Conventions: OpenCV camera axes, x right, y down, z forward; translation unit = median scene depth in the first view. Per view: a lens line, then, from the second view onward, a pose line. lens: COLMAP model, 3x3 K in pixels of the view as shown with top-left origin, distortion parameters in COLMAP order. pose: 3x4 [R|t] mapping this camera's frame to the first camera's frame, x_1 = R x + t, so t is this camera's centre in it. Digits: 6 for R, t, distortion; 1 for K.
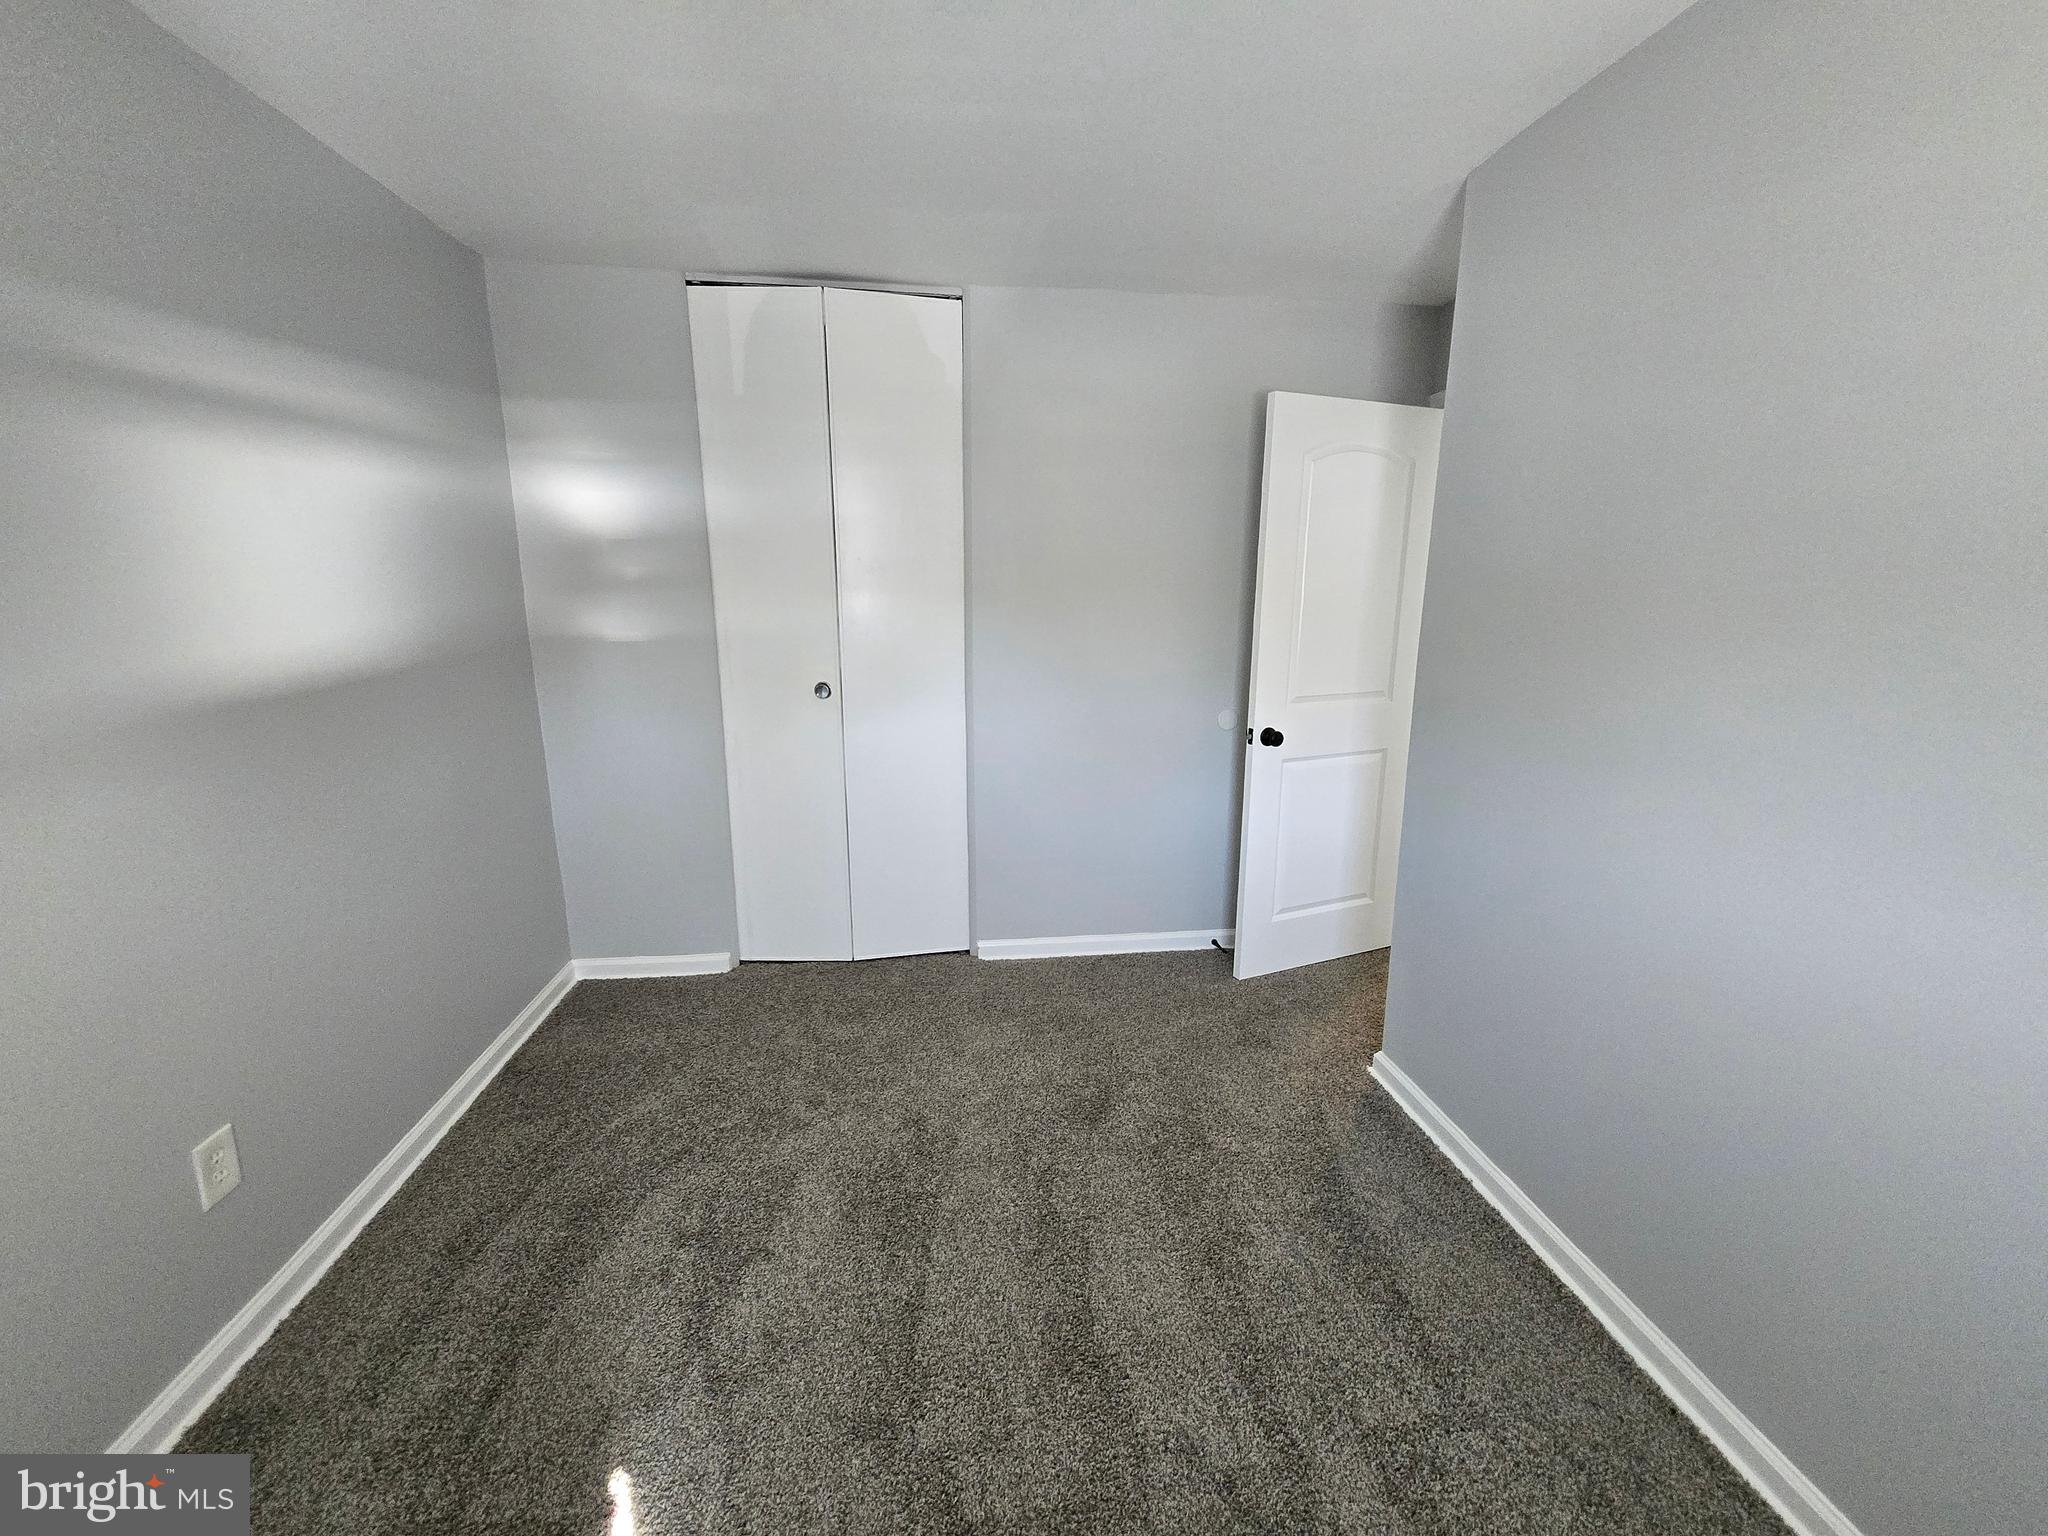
lens RADIAL K [[812.9, 0, 1032.1], [0, 812.9, 769.7], [0, 0, 1]] dist [0.007941, -0.002761]
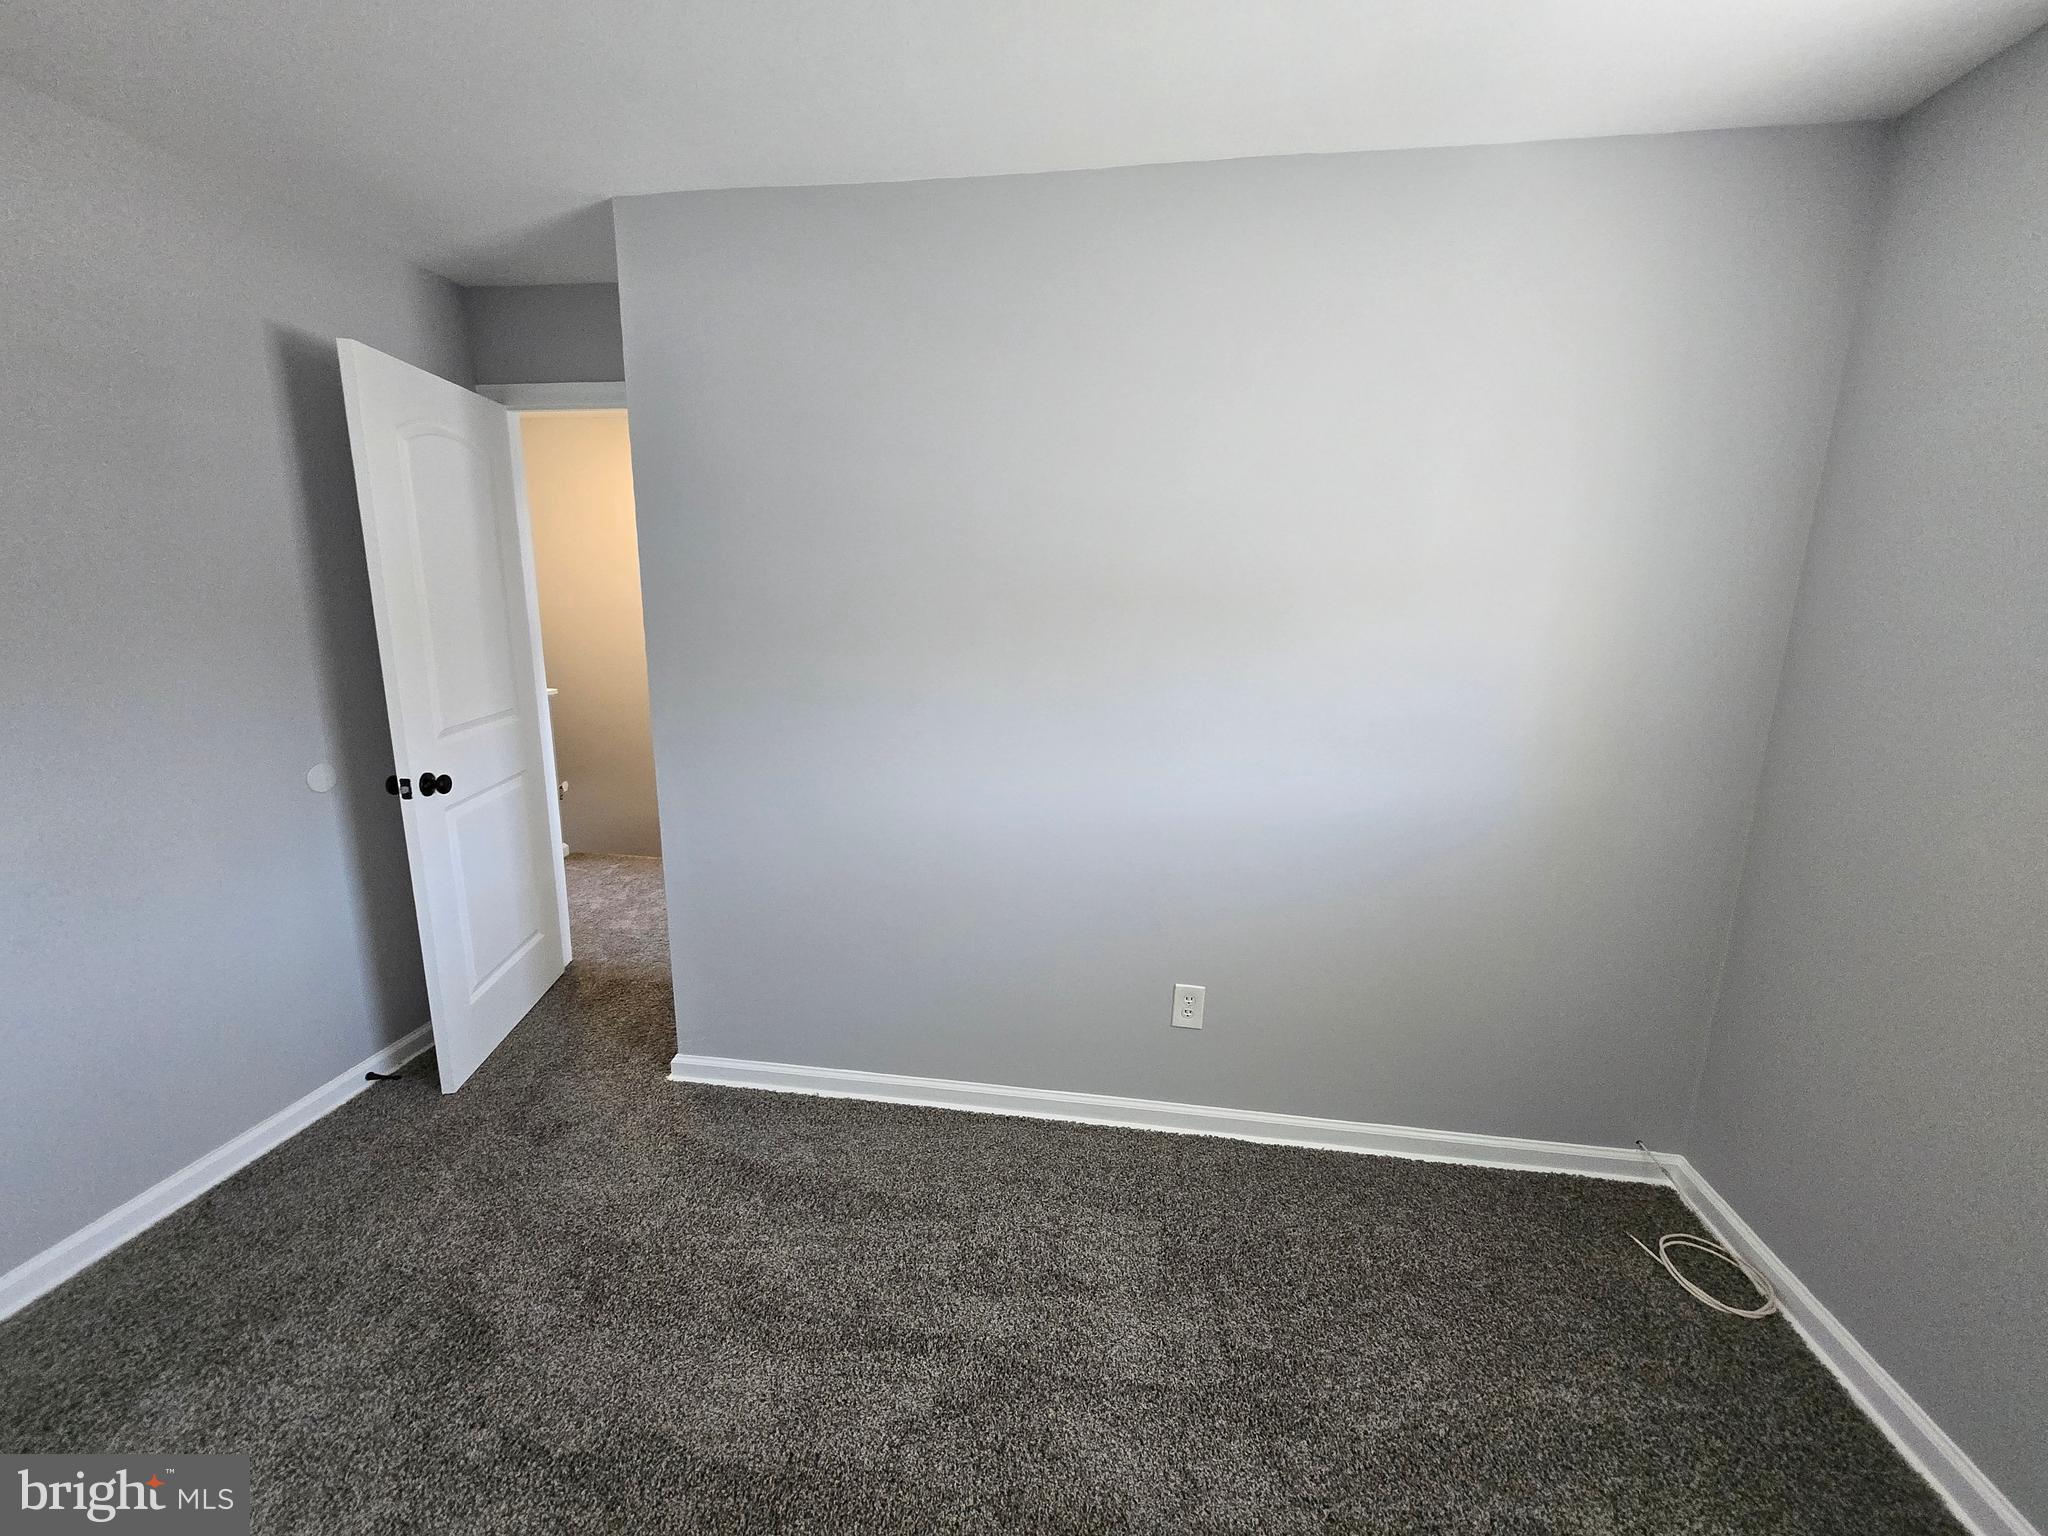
lens RADIAL K [[812.9, 0, 1030.4], [0, 812.9, 756.3], [0, 0, 1]] dist [0.007941, -0.002761]
pose [[0.272746, -0.205475, 0.939888, -0.326216], [0.207619, 0.966479, 0.151039, -0.072259], [-0.939417, 0.153943, 0.306264, 0.224367]]
